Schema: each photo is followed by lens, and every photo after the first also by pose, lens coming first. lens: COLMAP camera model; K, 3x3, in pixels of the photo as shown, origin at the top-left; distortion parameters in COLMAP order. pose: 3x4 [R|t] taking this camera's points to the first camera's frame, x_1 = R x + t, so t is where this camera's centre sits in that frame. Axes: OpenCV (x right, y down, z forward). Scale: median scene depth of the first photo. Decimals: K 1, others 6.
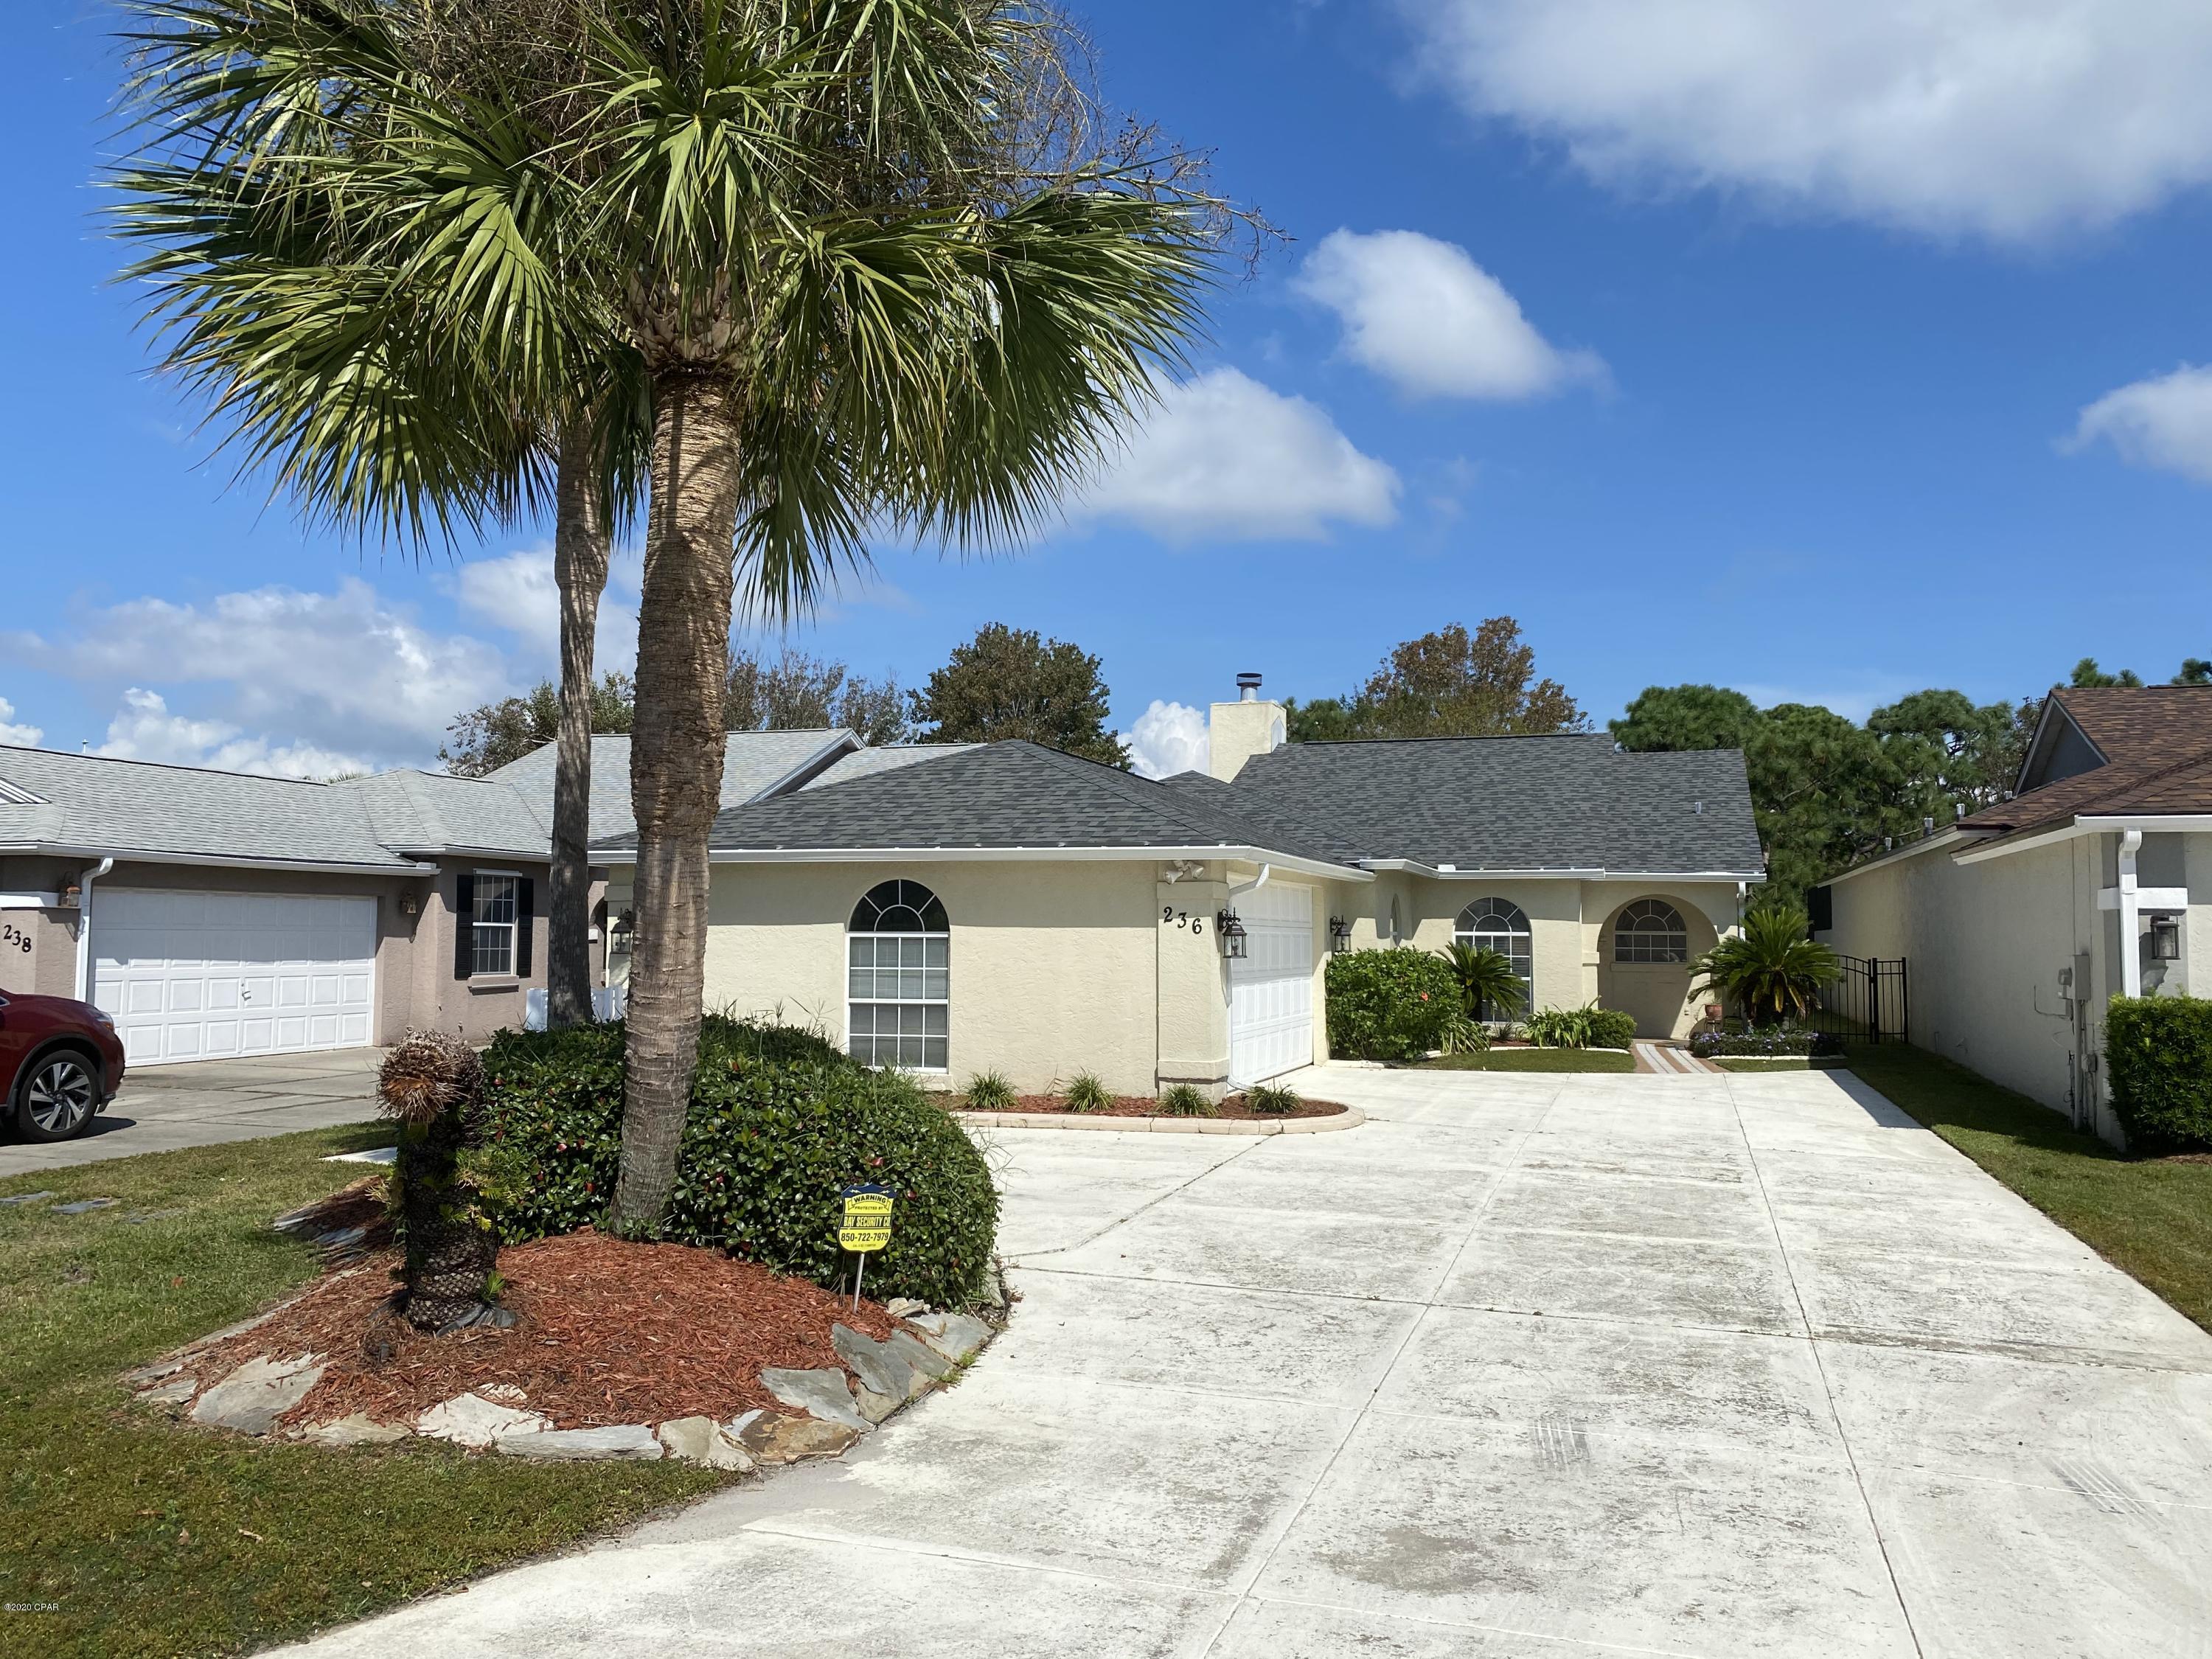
lens RADIAL K [[1706.3, 0, 1106.0], [0, 1706.3, 829.5], [0, 0, 1]] dist [0.082795, -0.136612]
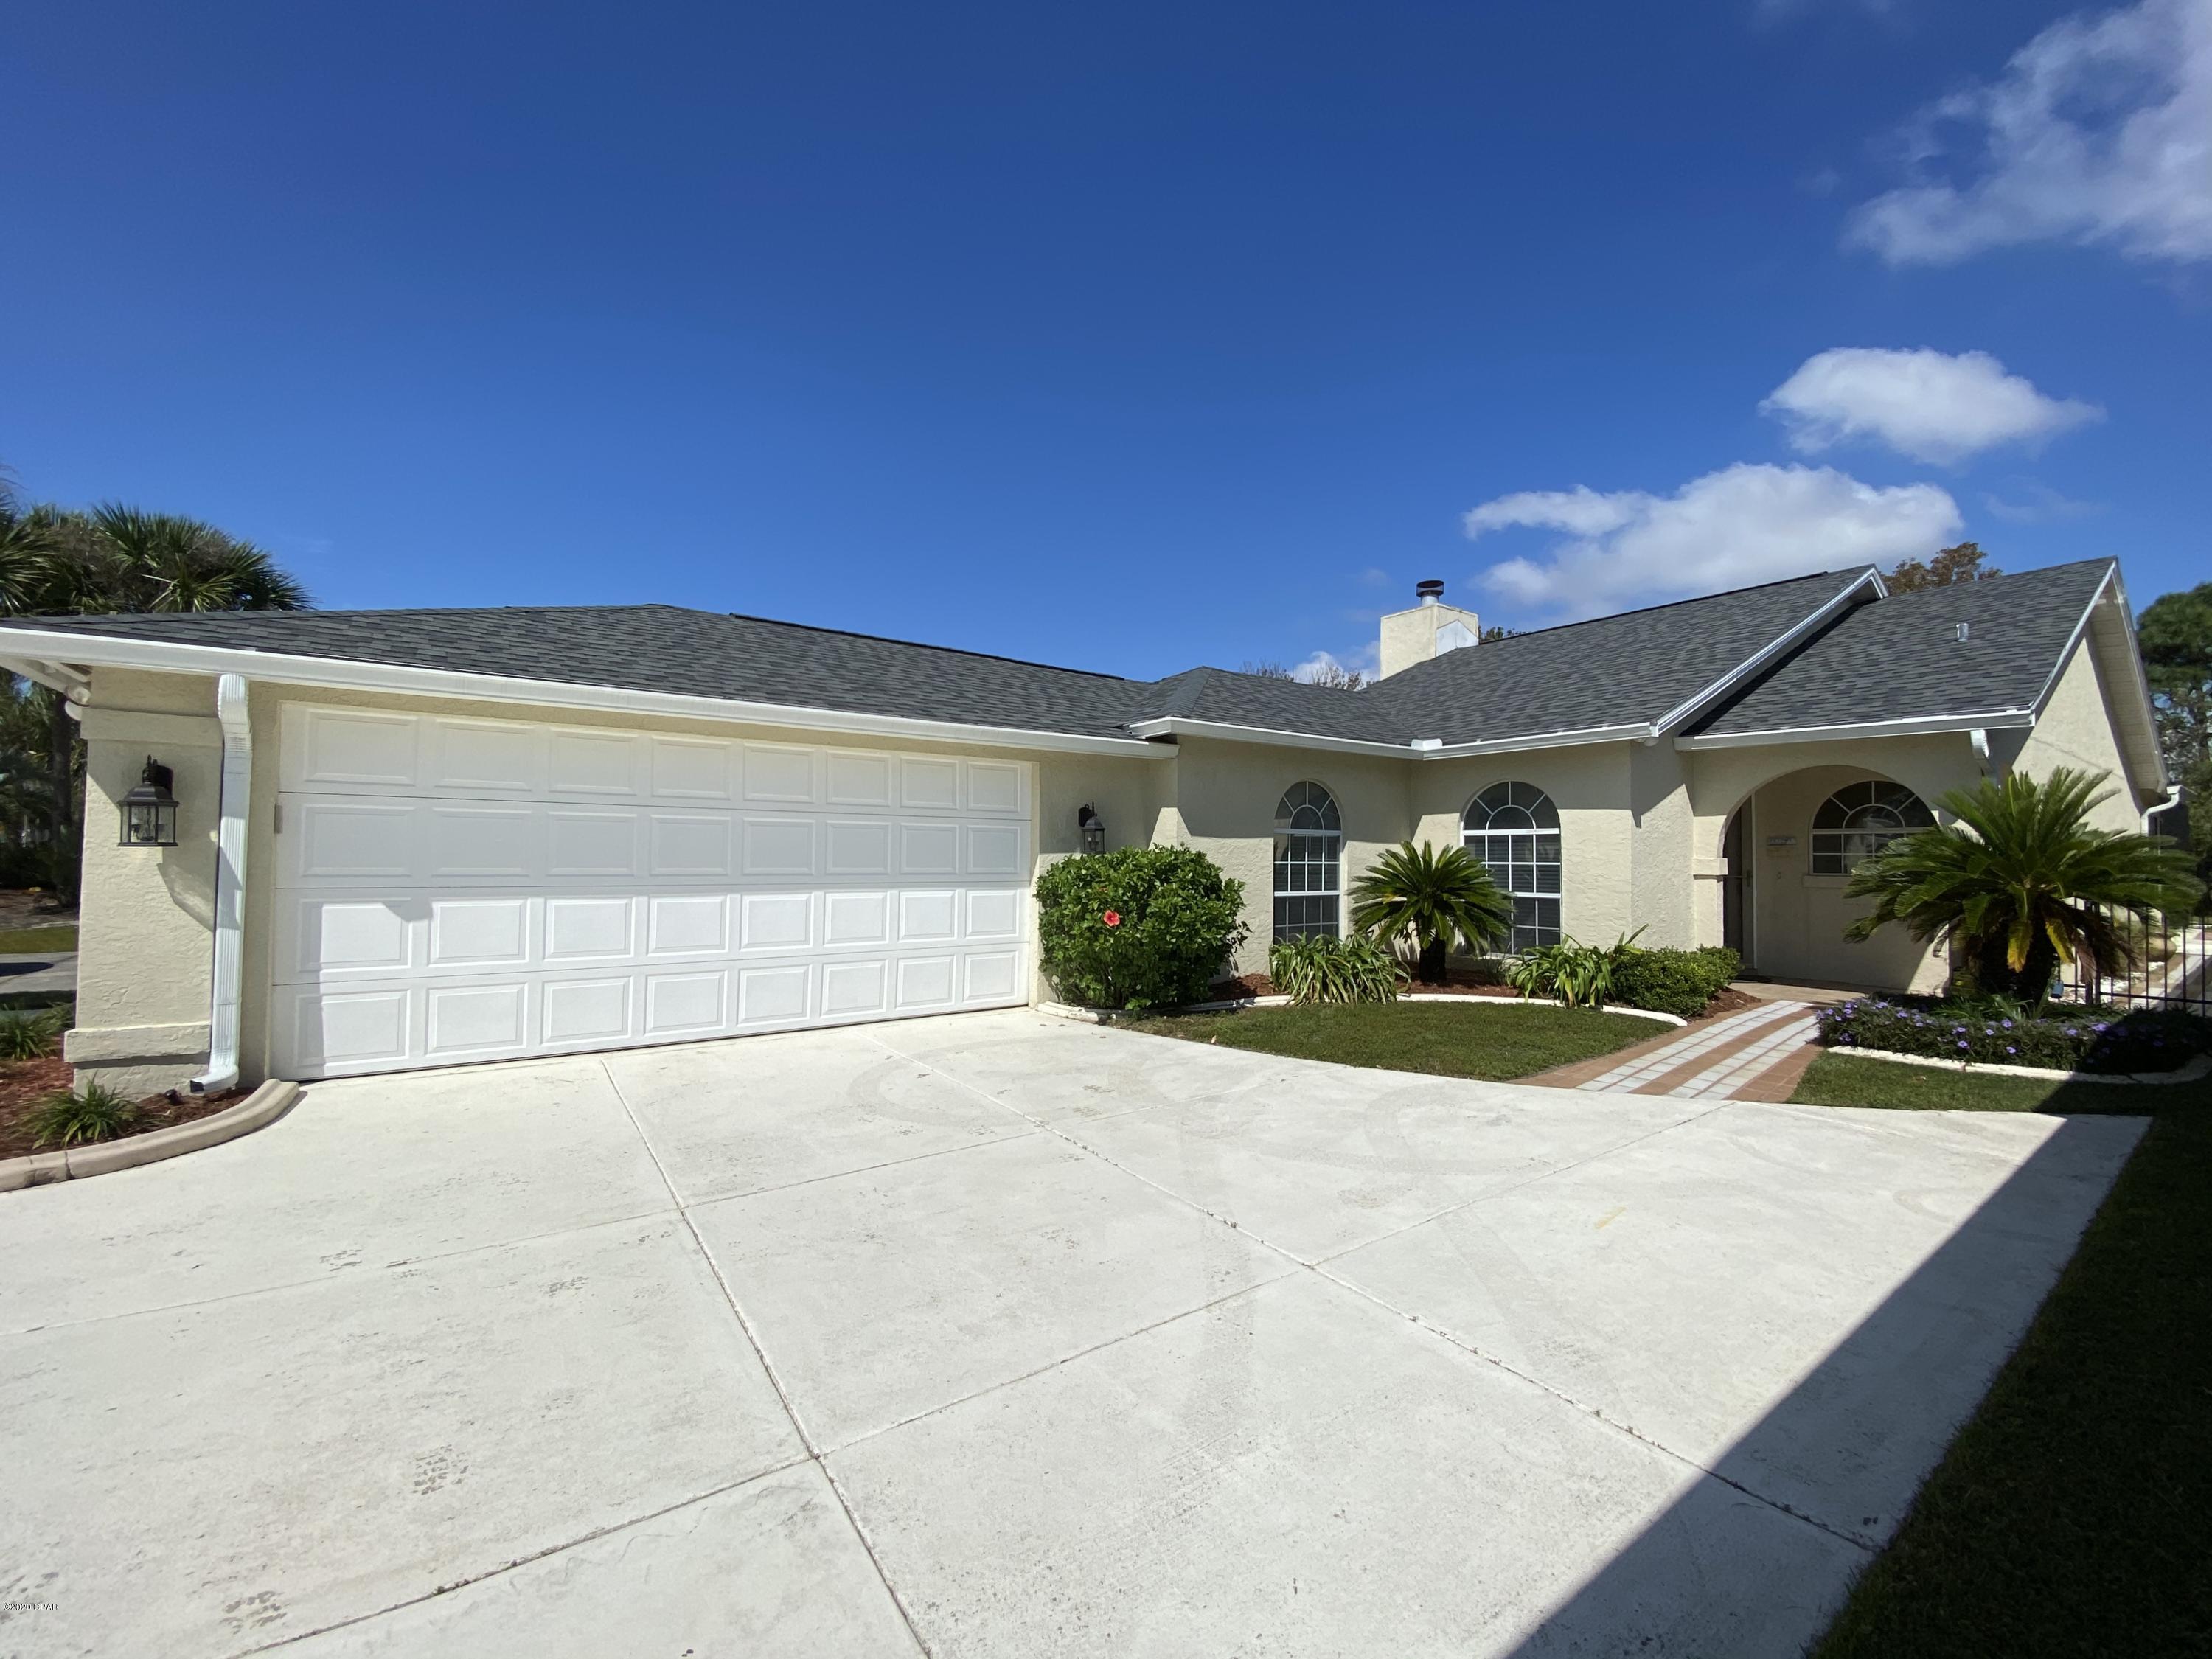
lens RADIAL K [[900.3, 0, 1106.0], [0, 900.3, 829.5], [0, 0, 1]] dist [0.031346, -0.026394]
pose [[0.806173, -0.019410, -0.591361, 0.314796], [0.037686, 0.999117, 0.018581, 0.046583], [0.590478, -0.037266, 0.806193, 0.596021]]
